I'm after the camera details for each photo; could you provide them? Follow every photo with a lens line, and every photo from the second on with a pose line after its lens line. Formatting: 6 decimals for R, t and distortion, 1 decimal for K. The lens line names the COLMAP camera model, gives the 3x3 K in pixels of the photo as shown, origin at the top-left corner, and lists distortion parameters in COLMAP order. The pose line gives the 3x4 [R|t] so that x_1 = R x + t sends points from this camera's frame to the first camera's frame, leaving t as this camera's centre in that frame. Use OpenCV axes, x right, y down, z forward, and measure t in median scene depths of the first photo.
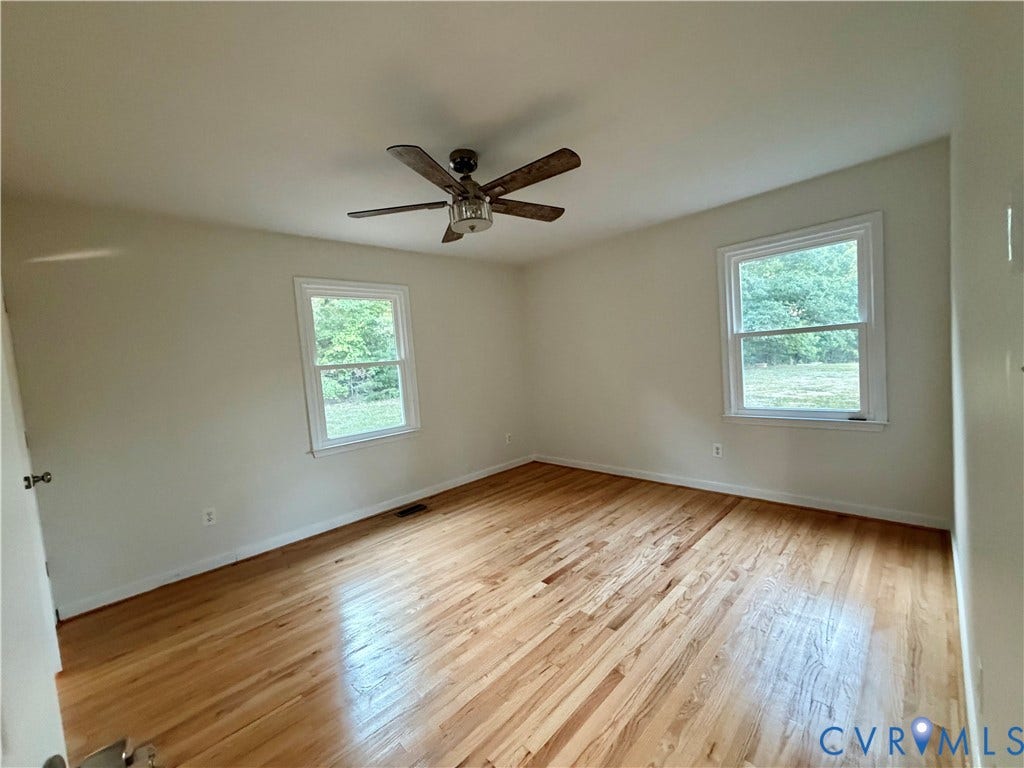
lens RADIAL K [[409.4, 0, 509.5], [0, 409.4, 383.7], [0, 0, 1]] dist [-0.000999, -0.000094]
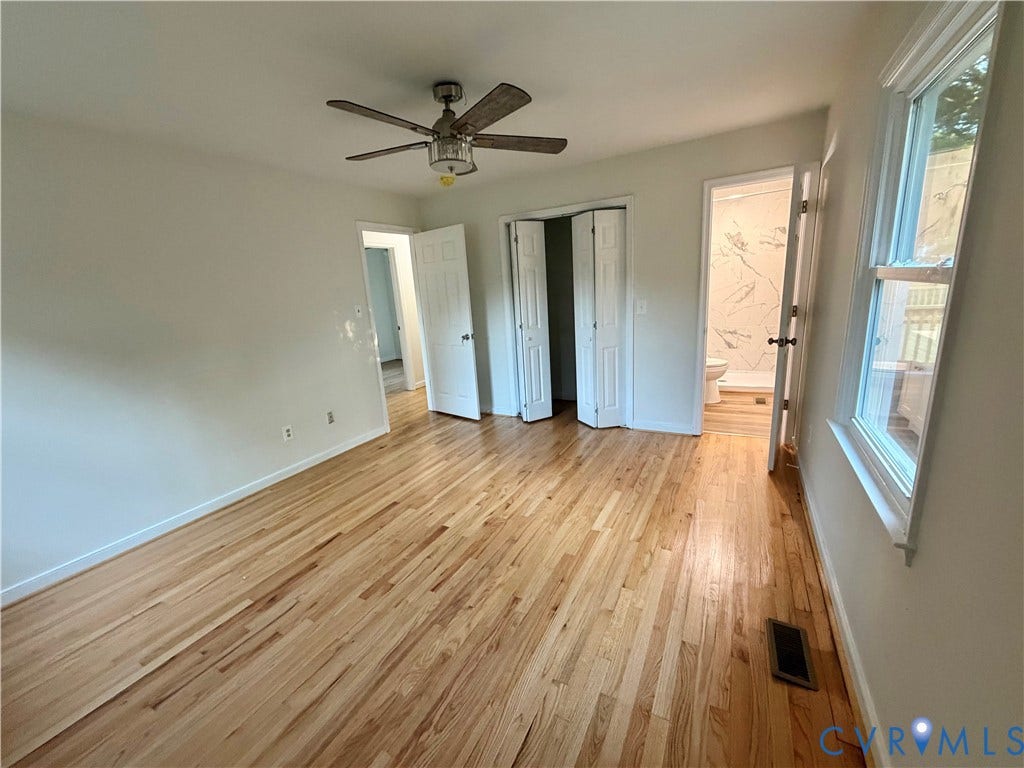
lens RADIAL K [[409.4, 0, 509.5], [0, 409.4, 383.7], [0, 0, 1]] dist [-0.000999, -0.000094]
pose [[-0.947946, 0.204704, -0.243915, 0.093426], [0.123936, 0.942772, 0.309551, -0.137122], [0.293323, 0.263207, -0.919067, 1.589240]]
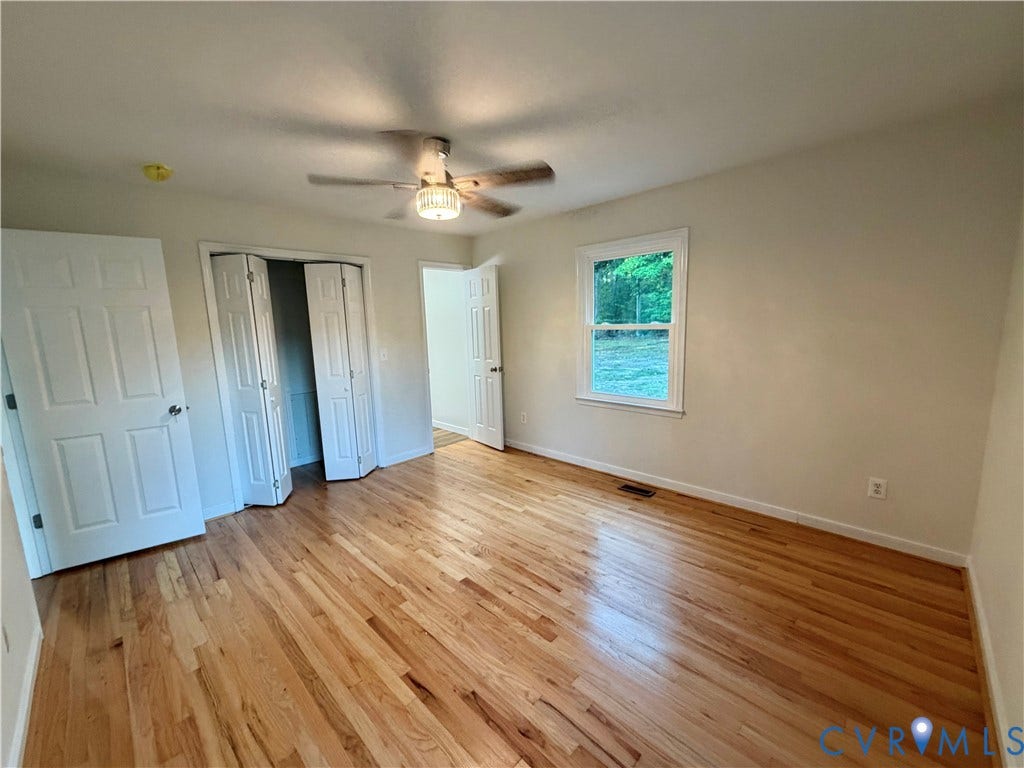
lens RADIAL K [[409.4, 0, 509.5], [0, 409.4, 383.7], [0, 0, 1]] dist [-0.000999, -0.000094]
pose [[0.024634, 0.225673, -0.973892, 0.771258], [-0.035307, 0.973776, 0.224753, -0.156469], [0.999073, 0.028849, 0.031956, 0.881836]]
